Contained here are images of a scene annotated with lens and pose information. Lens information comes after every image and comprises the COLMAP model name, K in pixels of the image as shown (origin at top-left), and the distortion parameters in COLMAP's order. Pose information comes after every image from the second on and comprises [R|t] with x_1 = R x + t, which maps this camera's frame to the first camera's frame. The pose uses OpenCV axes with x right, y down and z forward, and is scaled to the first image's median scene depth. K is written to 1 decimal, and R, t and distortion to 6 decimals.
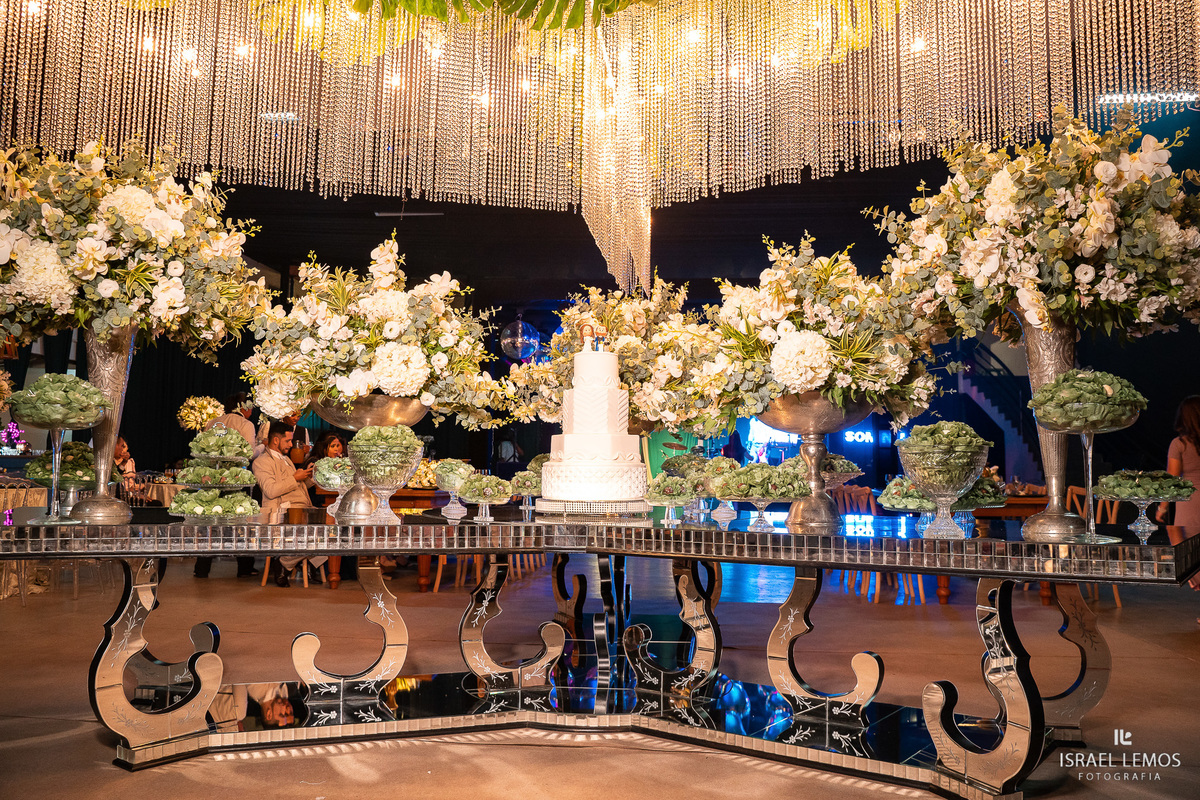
lens RADIAL K [[968.8, 0, 600.6], [0, 968.8, 398.0], [0, 0, 1]] dist [-0.059117, 0.024656]
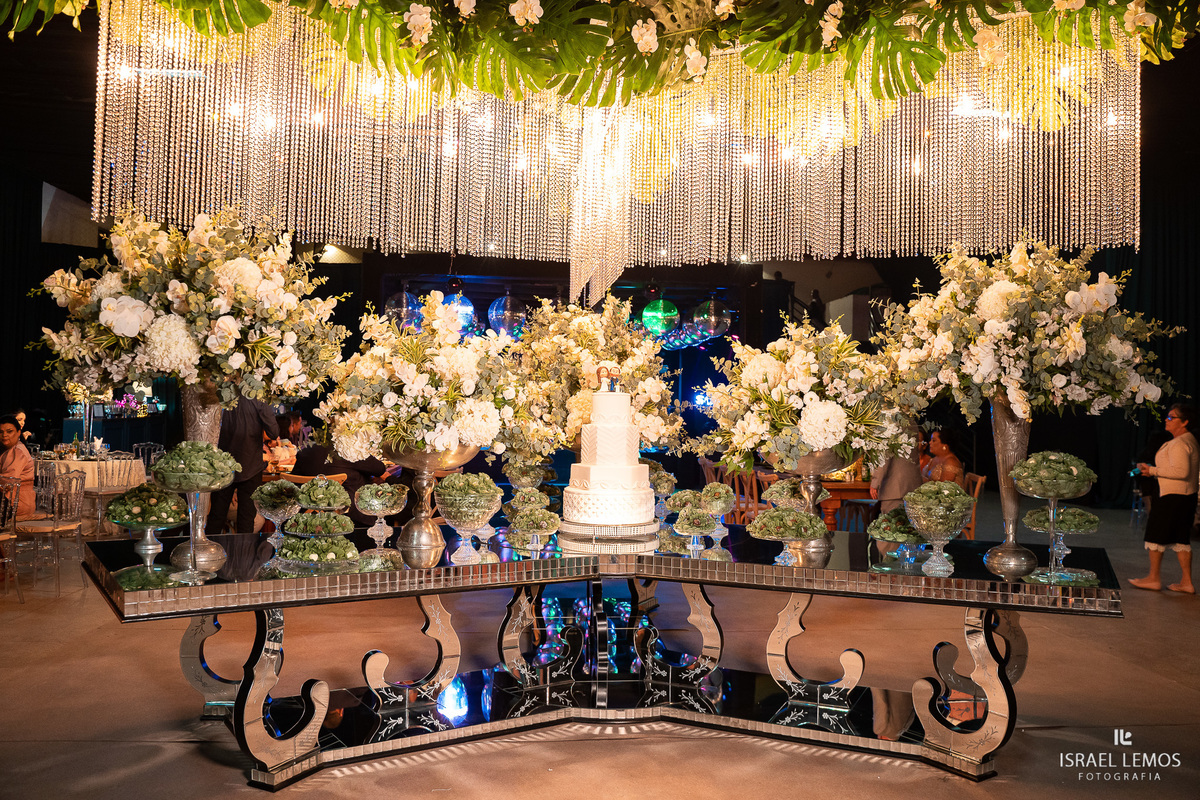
lens RADIAL K [[968.8, 0, 600.3], [0, 968.8, 400.1], [0, 0, 1]] dist [-0.059117, 0.024656]
pose [[0.979890, 0.007612, 0.199394, -0.310521], [-0.021515, 0.997477, 0.067655, -0.144638], [-0.198376, -0.070584, 0.977581, -0.144150]]
